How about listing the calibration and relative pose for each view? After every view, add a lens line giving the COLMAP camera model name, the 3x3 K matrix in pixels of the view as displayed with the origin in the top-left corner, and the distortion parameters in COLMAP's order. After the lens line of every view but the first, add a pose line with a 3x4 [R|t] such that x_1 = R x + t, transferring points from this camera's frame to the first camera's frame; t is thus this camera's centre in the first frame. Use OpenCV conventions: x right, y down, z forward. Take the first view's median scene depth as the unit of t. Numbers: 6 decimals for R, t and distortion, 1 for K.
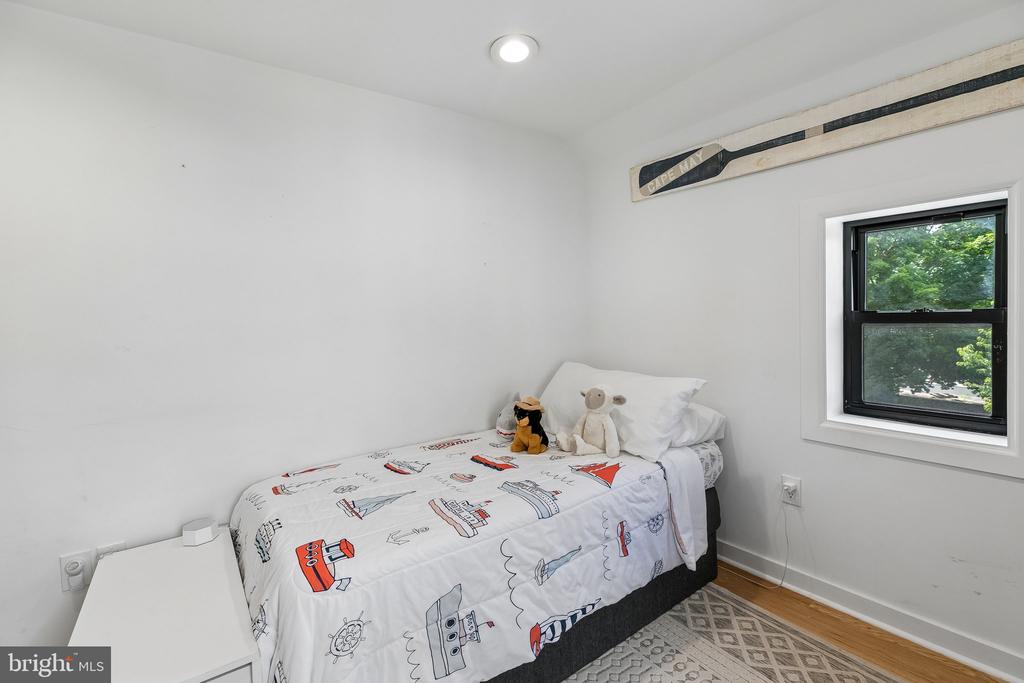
lens RADIAL K [[463.7, 0, 509.9], [0, 463.7, 343.2], [0, 0, 1]] dist [0.002903, 0.000382]
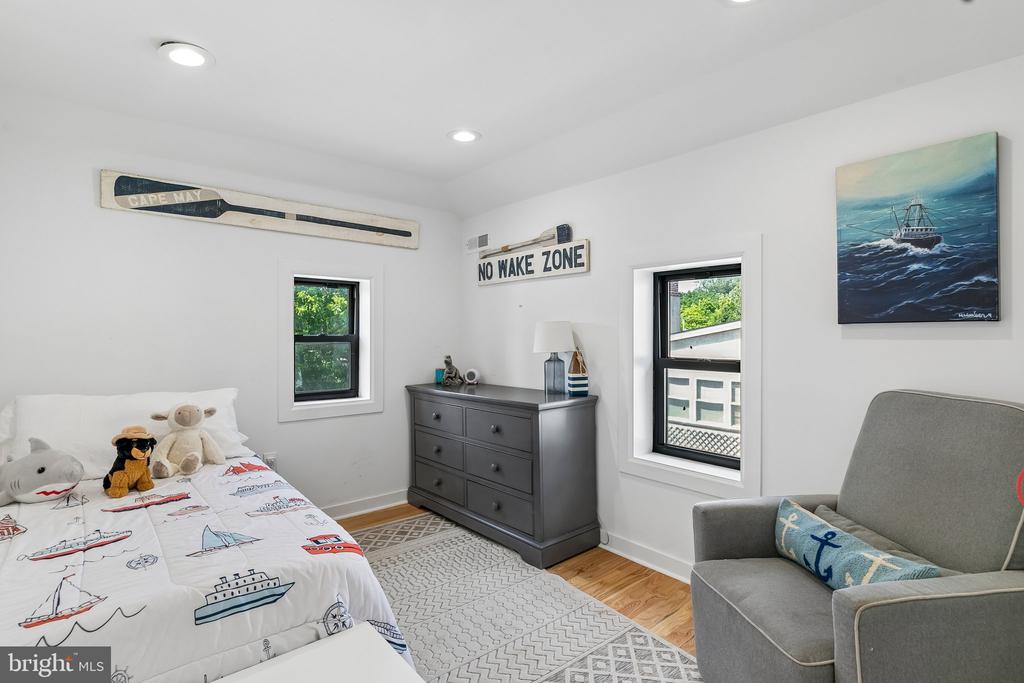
lens RADIAL K [[515.3, 0, 511.9], [0, 515.3, 341.2], [0, 0, 1]] dist [-0.000409, -0.000453]
pose [[-0.064167, 0.004924, 0.997927, -1.078319], [0.055635, 0.998450, -0.001349, -0.000955], [-0.996387, 0.055434, -0.064342, 0.401453]]
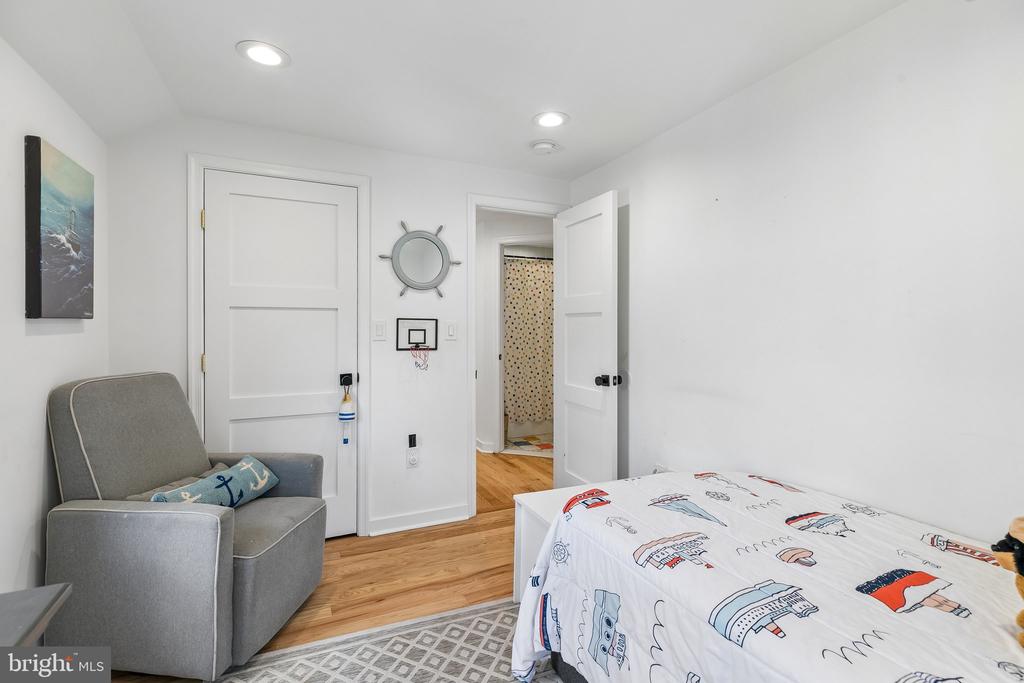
lens RADIAL K [[461.5, 0, 508.7], [0, 461.5, 326.9], [0, 0, 1]] dist [0.001314, 0.000138]
pose [[-0.193535, 0.030074, -0.980632, 0.626791], [-0.052809, 0.997762, 0.041021, -0.060434], [0.979671, 0.059725, -0.191514, 0.647733]]
